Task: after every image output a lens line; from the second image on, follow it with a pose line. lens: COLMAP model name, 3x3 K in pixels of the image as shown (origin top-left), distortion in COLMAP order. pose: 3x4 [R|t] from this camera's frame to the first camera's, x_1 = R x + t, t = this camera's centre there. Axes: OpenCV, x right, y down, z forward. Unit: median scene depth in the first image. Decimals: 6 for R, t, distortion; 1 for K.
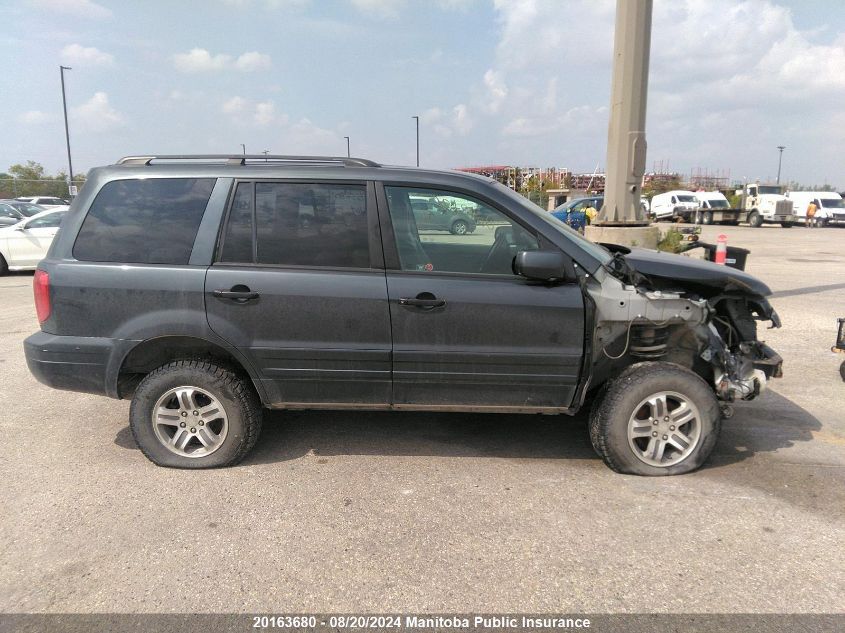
lens RADIAL K [[644.2, 0, 422.5], [0, 644.2, 316.5], [0, 0, 1]] dist [0.000697, -0.001464]
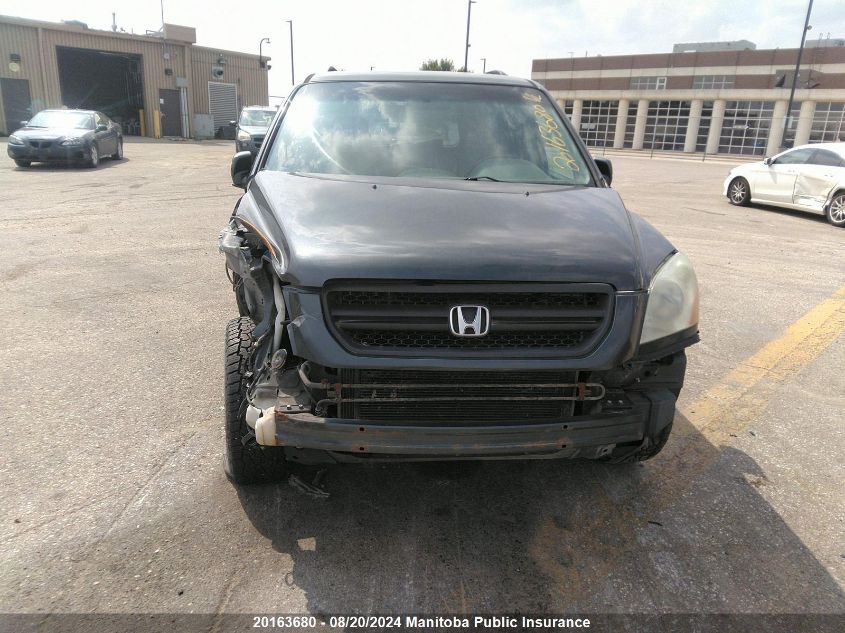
lens RADIAL K [[644.2, 0, 422.5], [0, 644.2, 316.5], [0, 0, 1]] dist [0.000697, -0.001464]
pose [[0.092600, 0.287962, -0.953154, 0.530622], [-0.216547, 0.940179, 0.263004, -0.083308], [0.971871, 0.182048, 0.149418, 0.524640]]
